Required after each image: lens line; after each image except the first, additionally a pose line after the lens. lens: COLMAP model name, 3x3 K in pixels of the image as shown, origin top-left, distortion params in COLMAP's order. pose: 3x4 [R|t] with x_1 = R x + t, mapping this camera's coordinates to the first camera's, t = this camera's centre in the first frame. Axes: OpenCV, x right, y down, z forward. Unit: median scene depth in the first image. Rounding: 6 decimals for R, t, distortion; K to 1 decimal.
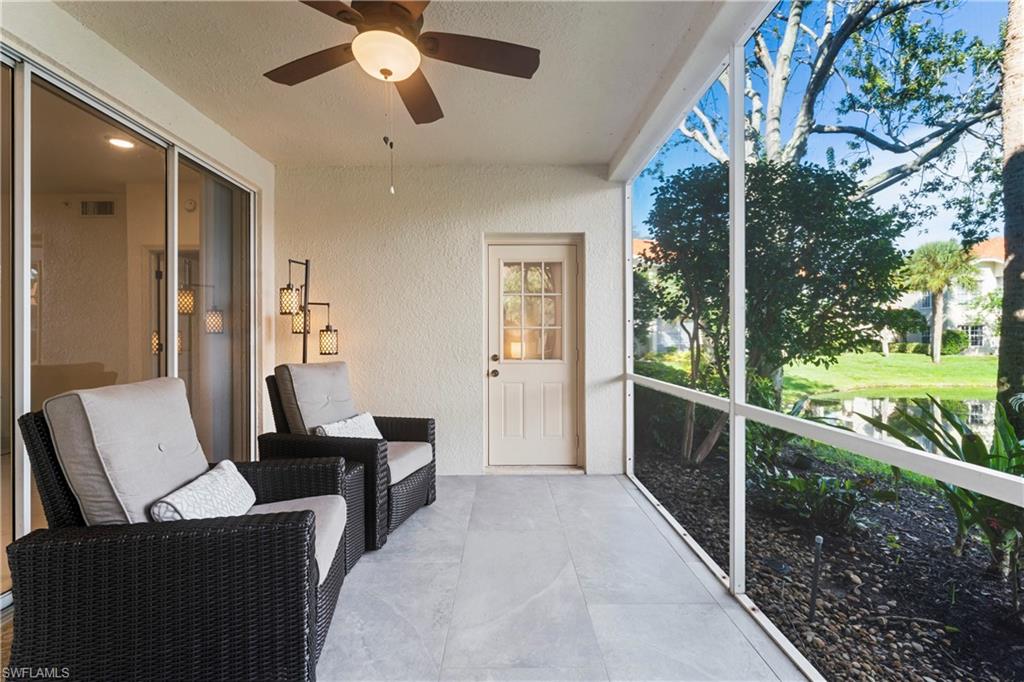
lens RADIAL K [[458.3, 0, 512.2], [0, 458.3, 328.5], [0, 0, 1]] dist [-0.001401, -0.000441]
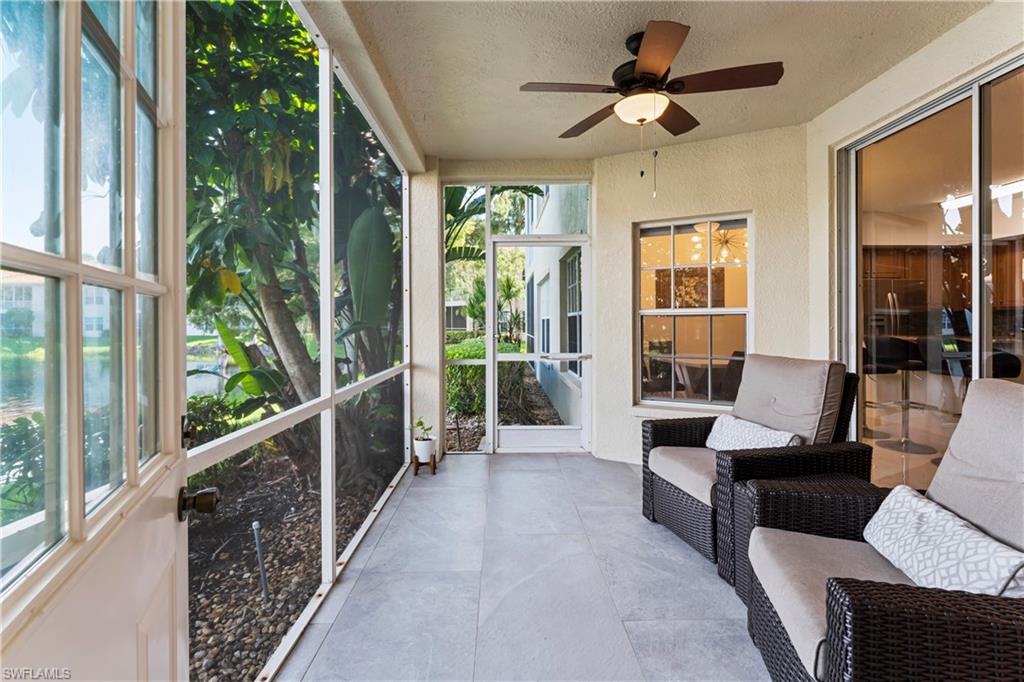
lens RADIAL K [[458.3, 0, 512.2], [0, 458.3, 328.5], [0, 0, 1]] dist [-0.001401, -0.000441]
pose [[-0.999894, 0.011107, -0.009386, 0.082620], [0.011105, 0.999938, 0.000300, 0.016057], [0.009389, 0.000196, -0.999956, 1.927560]]
